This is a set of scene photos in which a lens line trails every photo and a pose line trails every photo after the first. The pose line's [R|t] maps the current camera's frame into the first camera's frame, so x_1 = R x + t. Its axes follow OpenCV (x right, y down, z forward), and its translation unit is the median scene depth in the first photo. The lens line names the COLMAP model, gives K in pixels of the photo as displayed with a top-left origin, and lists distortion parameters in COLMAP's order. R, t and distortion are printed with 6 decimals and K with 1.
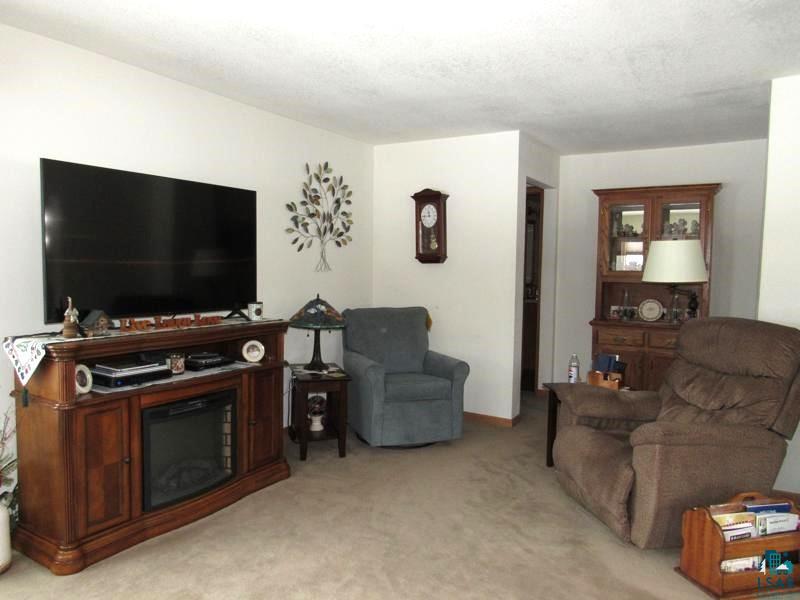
lens RADIAL K [[576.1, 0, 400.0], [0, 576.1, 300.0], [0, 0, 1]] dist [-0.022577, 0.002060]
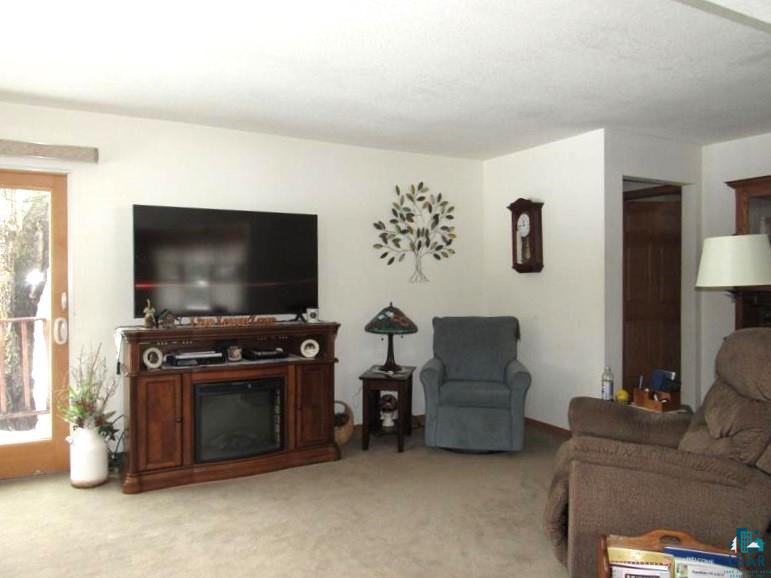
lens RADIAL K [[581.0, 0, 385.5], [0, 581.0, 289.0], [0, 0, 1]] dist [-0.010118, -0.003966]
pose [[0.869965, -0.009508, -0.493023, 0.379445], [-0.015223, 0.998820, -0.046125, 0.015297], [0.492879, 0.047632, 0.868793, 0.019490]]
